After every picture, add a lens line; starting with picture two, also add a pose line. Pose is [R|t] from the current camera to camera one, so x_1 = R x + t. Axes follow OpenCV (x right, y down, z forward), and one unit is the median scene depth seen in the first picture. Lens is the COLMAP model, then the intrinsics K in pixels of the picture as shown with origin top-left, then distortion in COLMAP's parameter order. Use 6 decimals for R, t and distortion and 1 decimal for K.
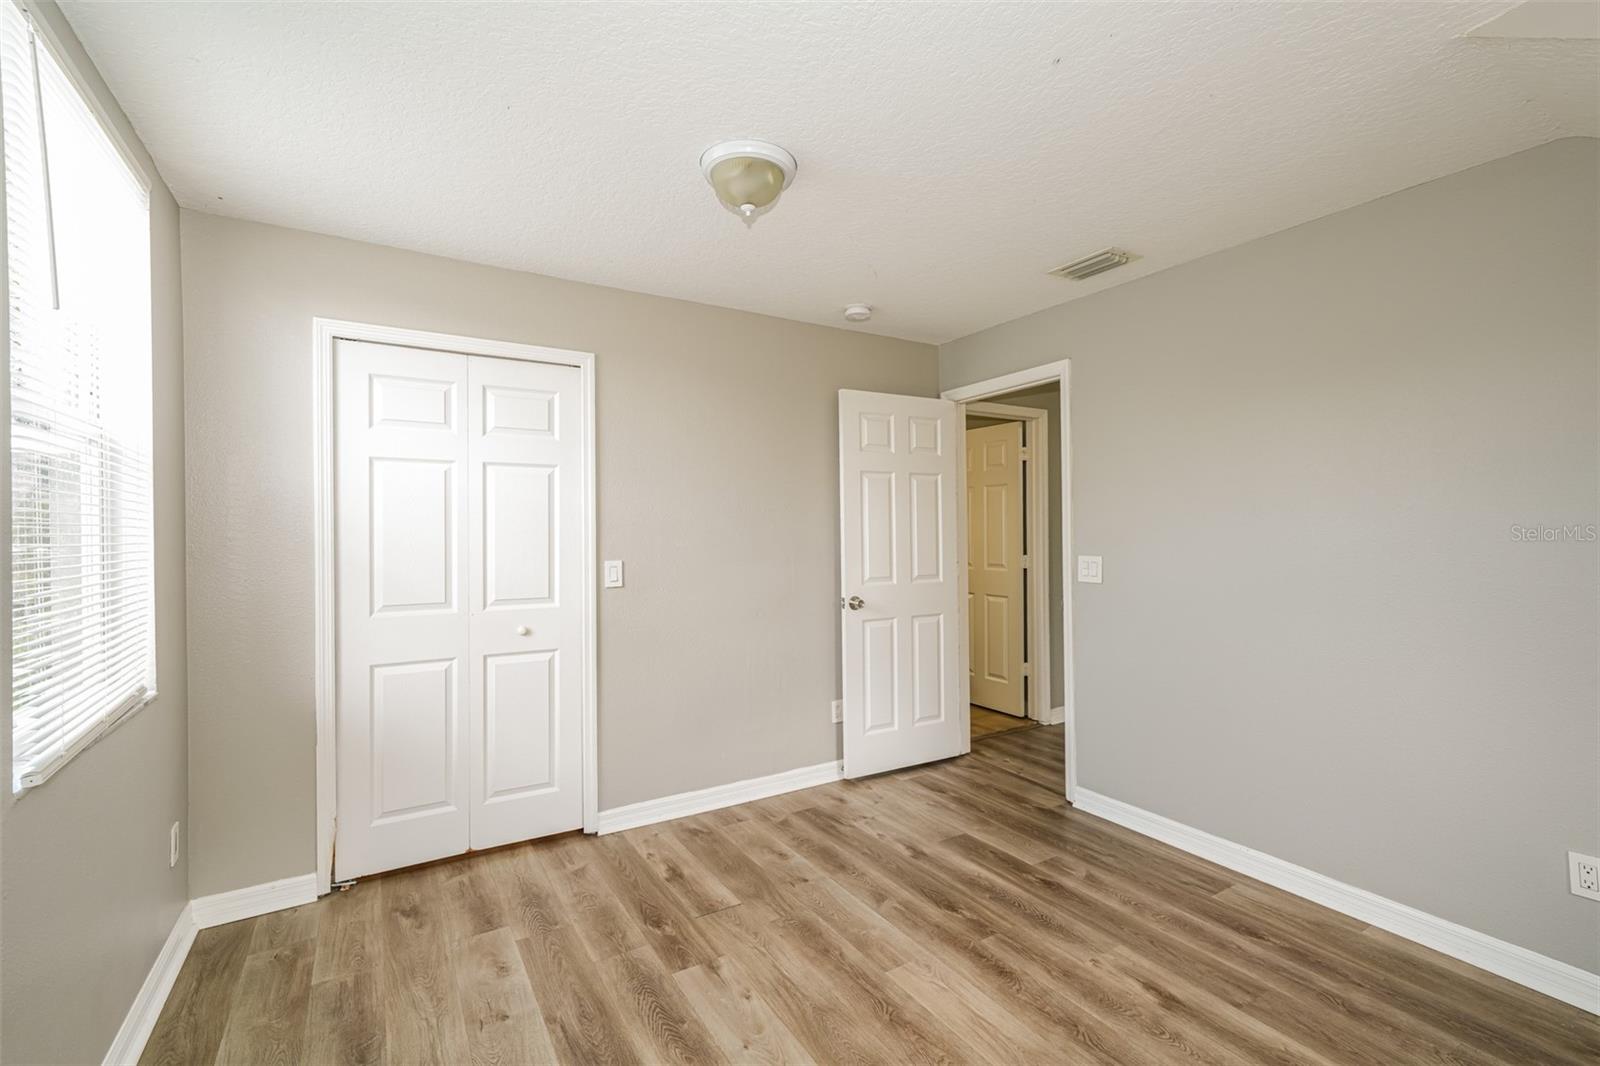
lens RADIAL K [[706.7, 0, 804.3], [0, 706.7, 527.4], [0, 0, 1]] dist [0.008680, -0.000956]
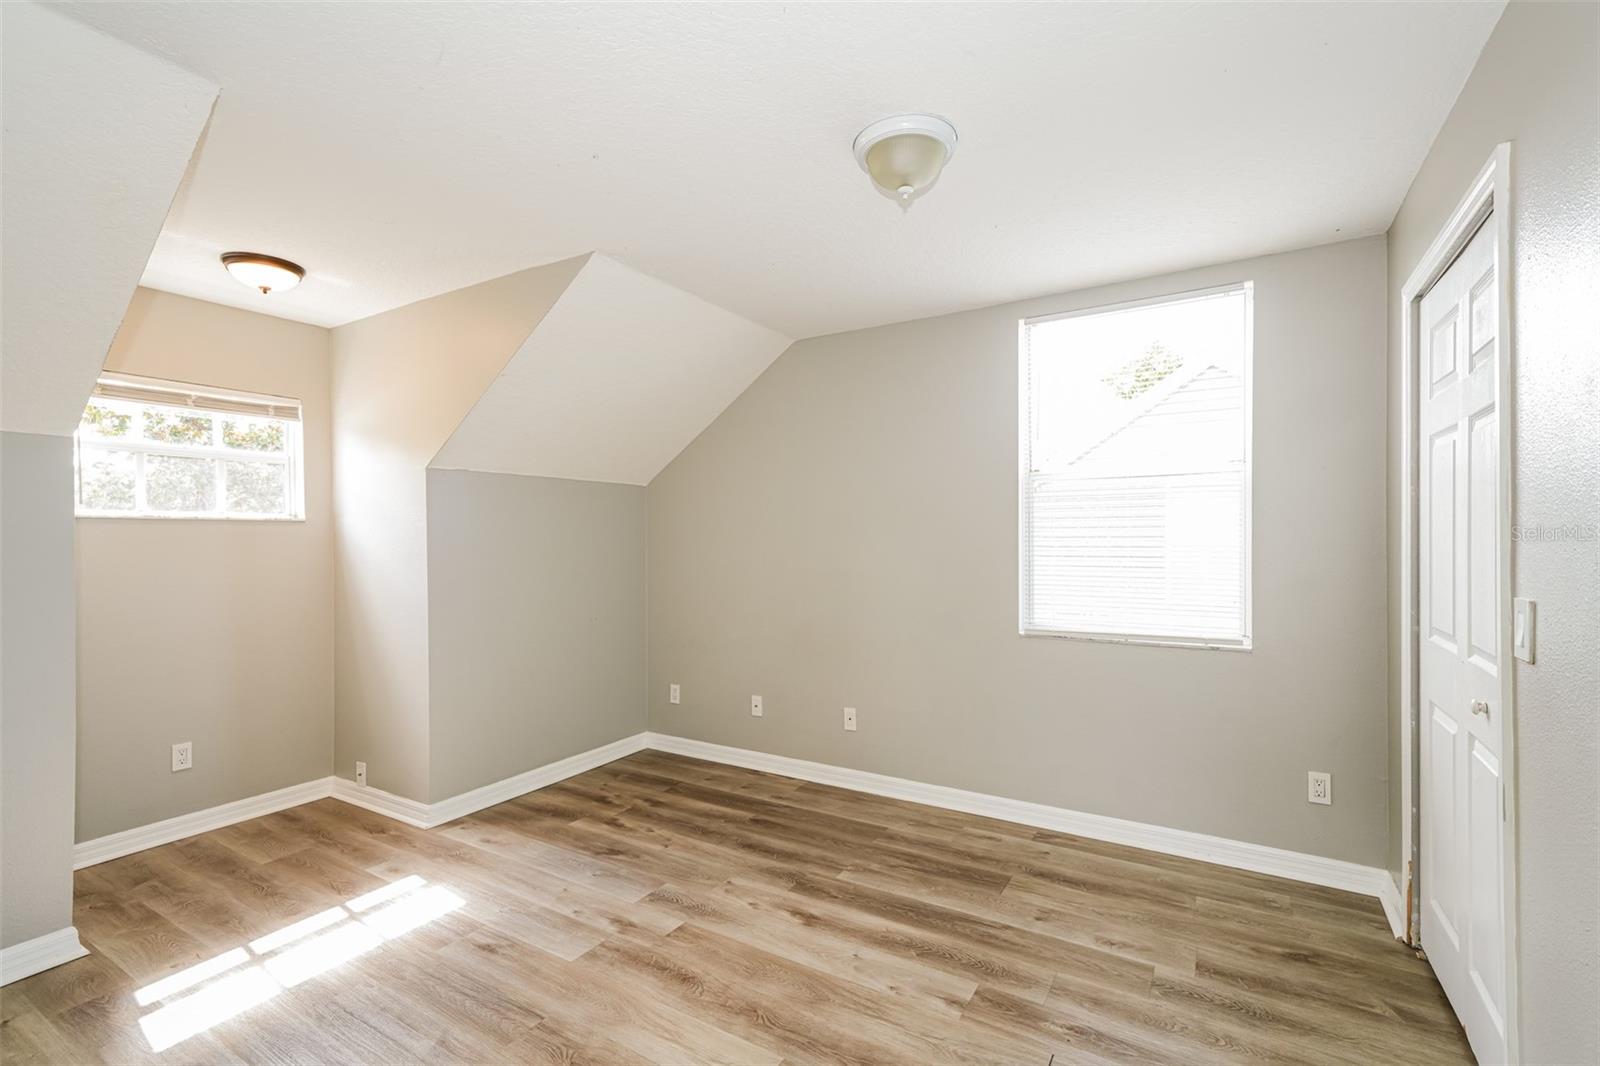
lens RADIAL K [[706.7, 0, 800.2], [0, 706.7, 542.2], [0, 0, 1]] dist [0.008680, -0.000956]
pose [[-0.893528, 0.013277, -0.448812, 0.316849], [0.013719, 0.999903, 0.002268, 0.006664], [0.448799, -0.004130, -0.893623, 1.195345]]
